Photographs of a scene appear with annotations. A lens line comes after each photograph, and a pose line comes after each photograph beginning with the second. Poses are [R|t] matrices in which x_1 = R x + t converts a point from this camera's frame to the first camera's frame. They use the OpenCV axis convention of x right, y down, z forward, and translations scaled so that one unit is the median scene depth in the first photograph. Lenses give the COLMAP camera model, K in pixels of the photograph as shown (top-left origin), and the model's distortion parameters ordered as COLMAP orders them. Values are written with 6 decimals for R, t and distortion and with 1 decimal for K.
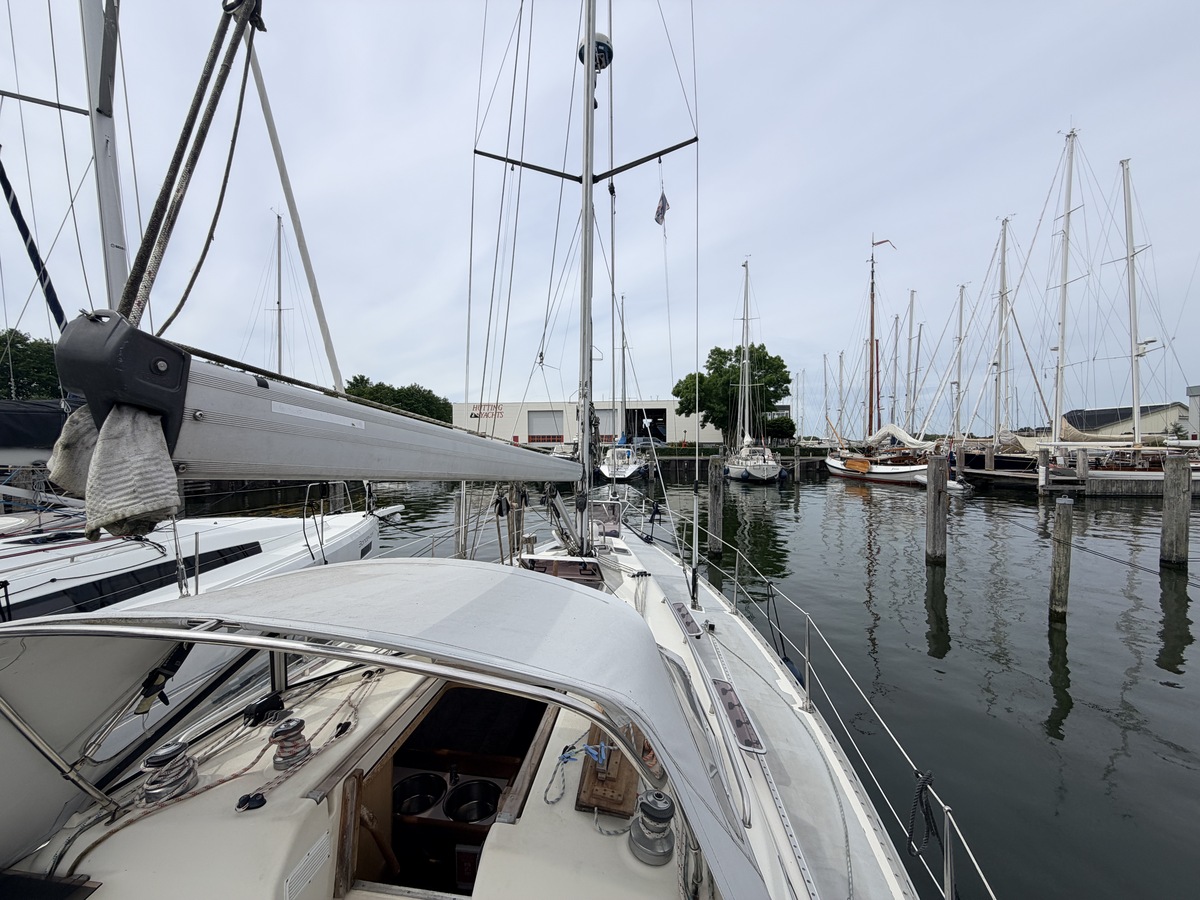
lens RADIAL K [[477.0, 0, 597.7], [0, 477.0, 450.9], [0, 0, 1]] dist [-0.001709, -0.000230]
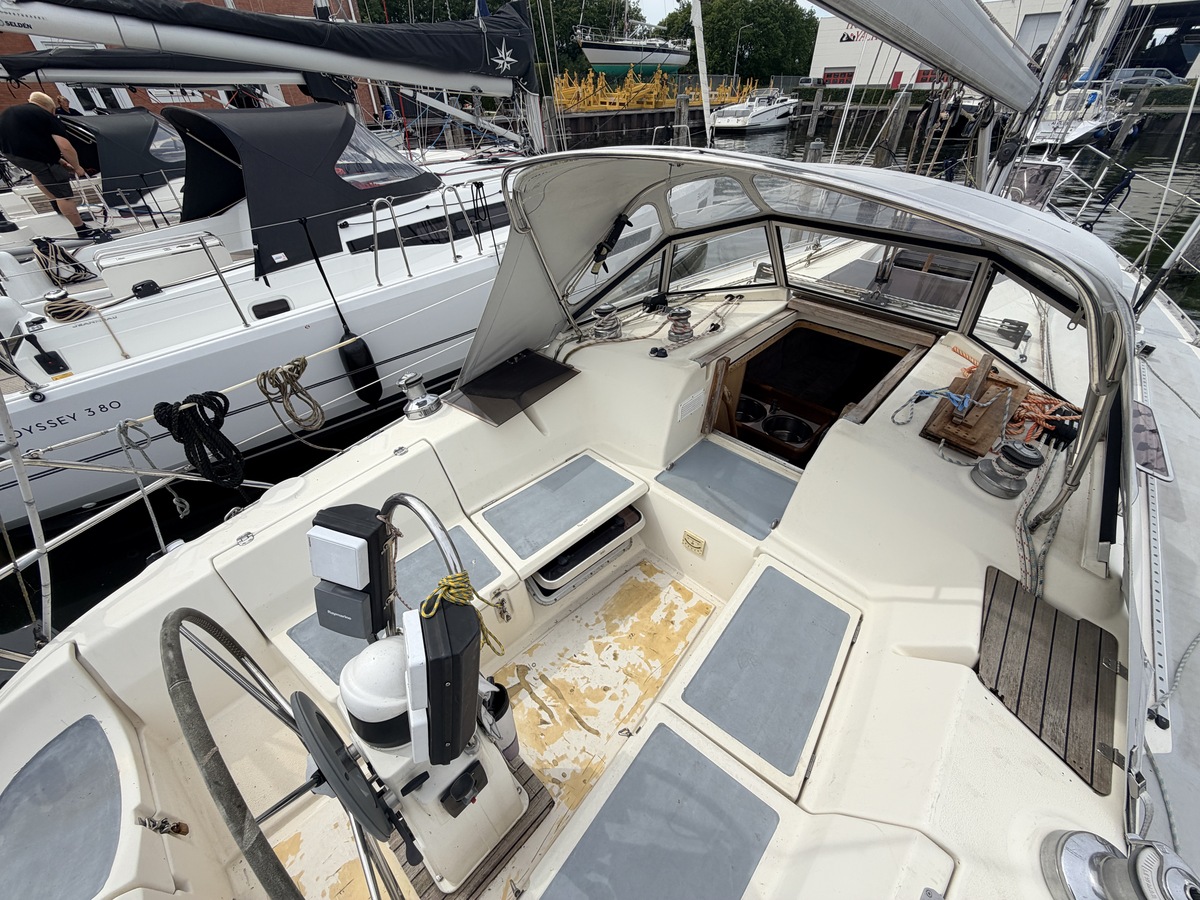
lens RADIAL K [[479.9, 0, 598.6], [0, 479.9, 451.2], [0, 0, 1]] dist [-0.000118, -0.000068]
pose [[0.809027, 0.346739, -0.474603, -0.039114], [0.001271, 0.806427, 0.591332, 0.051834], [0.587771, -0.479006, 0.651981, -0.054258]]
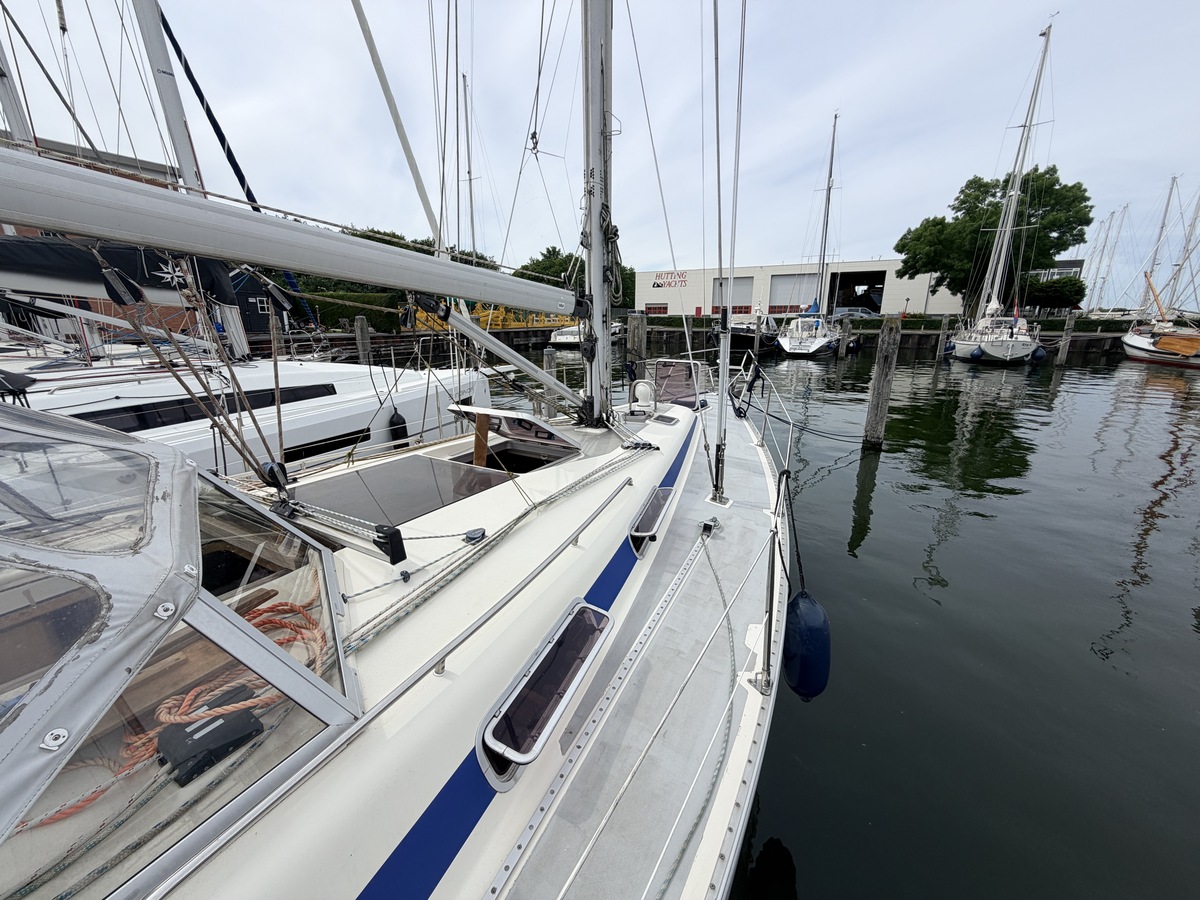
lens RADIAL K [[479.9, 0, 598.6], [0, 479.9, 451.2], [0, 0, 1]] dist [-0.000118, -0.000068]
pose [[0.928060, 0.101572, -0.358312, 0.346276], [-0.007087, 0.966733, 0.255688, 0.088055], [0.372363, -0.234755, 0.897906, 0.353617]]
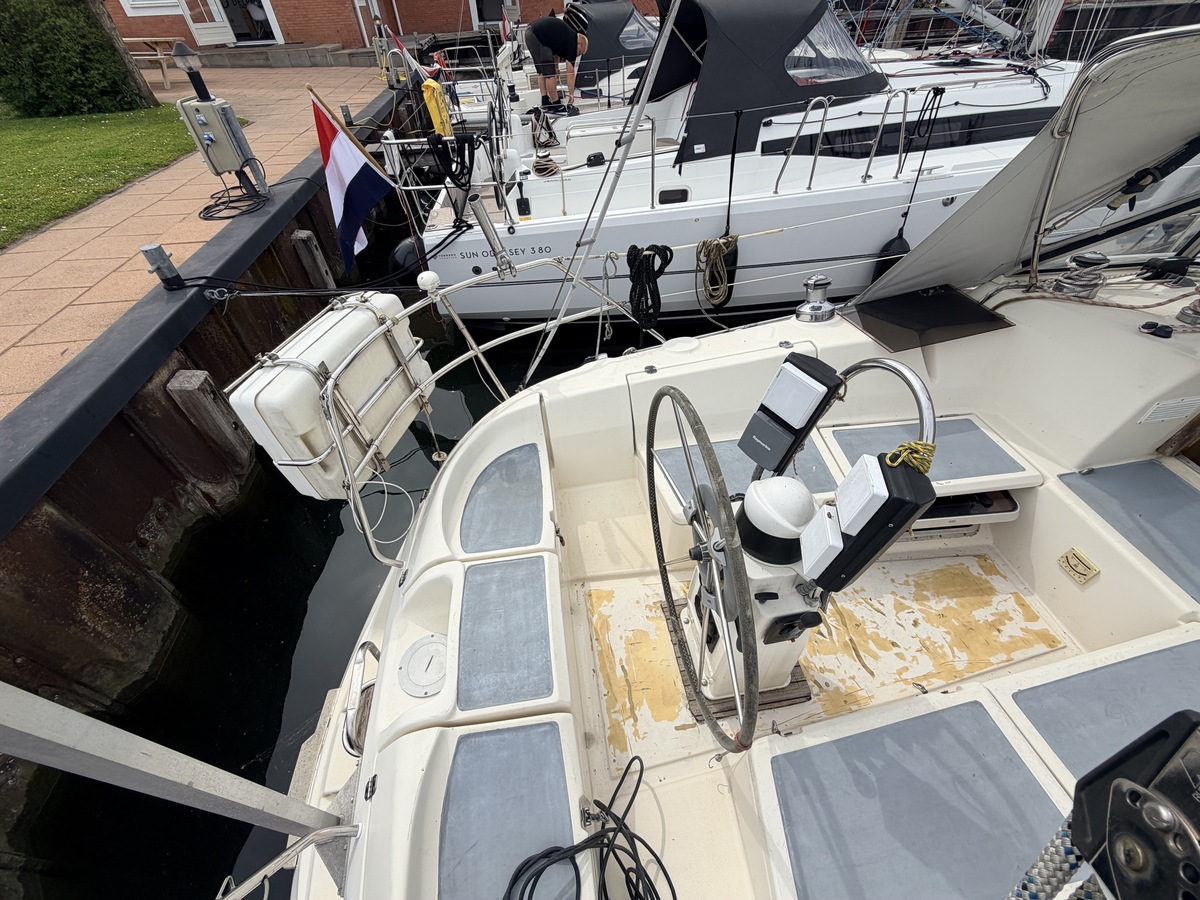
lens RADIAL K [[485.0, 0, 600.0], [0, 485.0, 450.0], [0, 0, 1]] dist [0.012176, -0.000150]
pose [[0.285566, 0.652538, -0.701888, -0.049800], [0.005853, 0.731184, 0.682155, 0.064597], [0.958341, -0.198909, 0.204982, -0.169044]]
